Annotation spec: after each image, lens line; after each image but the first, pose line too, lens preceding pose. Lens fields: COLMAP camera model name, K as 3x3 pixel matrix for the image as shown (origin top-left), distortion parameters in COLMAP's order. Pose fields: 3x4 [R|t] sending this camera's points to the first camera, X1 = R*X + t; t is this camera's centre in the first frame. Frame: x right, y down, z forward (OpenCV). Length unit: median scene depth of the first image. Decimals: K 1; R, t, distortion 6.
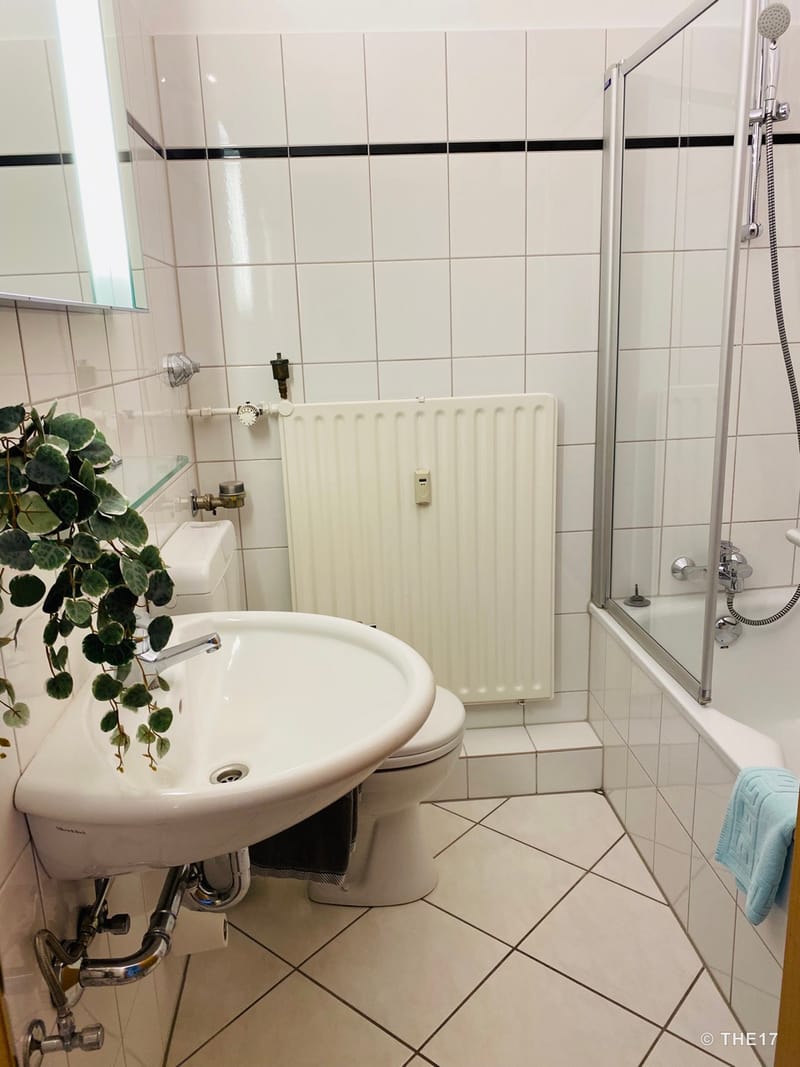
lens RADIAL K [[802.9, 0, 400.0], [0, 802.9, 533.5], [0, 0, 1]] dist [0.027331, -0.022392]
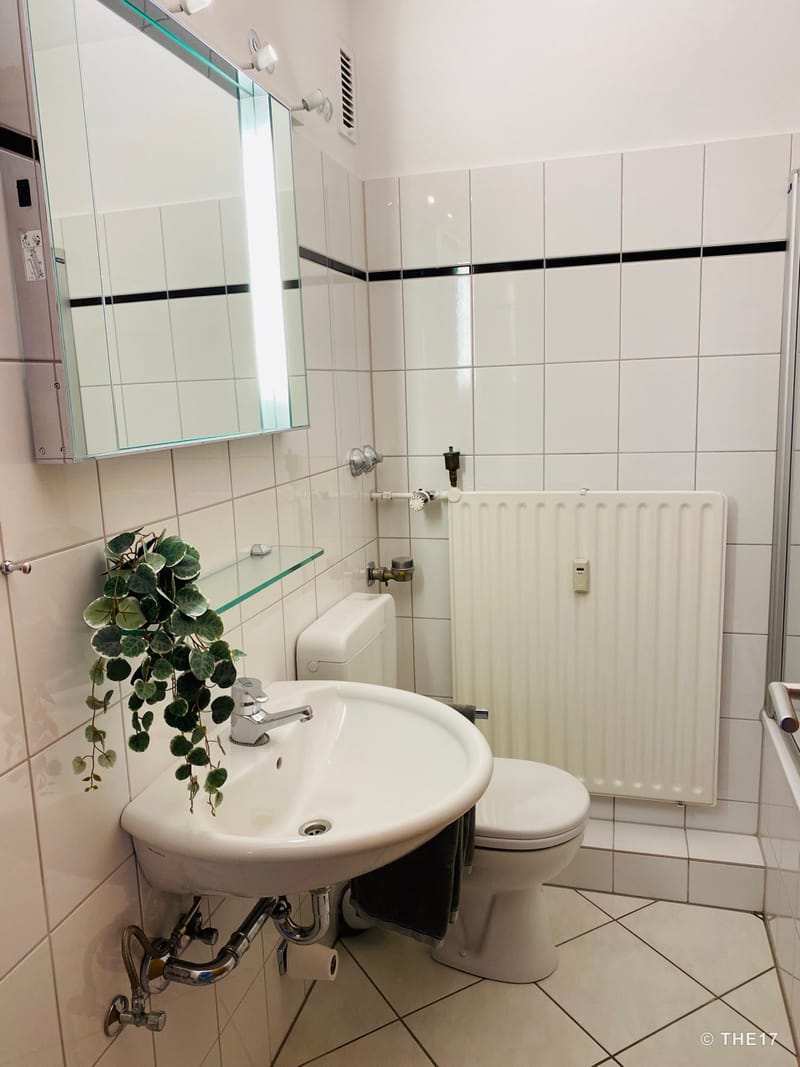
lens RADIAL K [[802.9, 0, 400.0], [0, 802.9, 533.5], [0, 0, 1]] dist [0.027331, -0.022392]
pose [[0.942454, 0.065363, -0.327885, 0.178425], [-0.084012, 0.995536, -0.043023, -0.059545], [0.323609, 0.068093, 0.943737, -0.065171]]
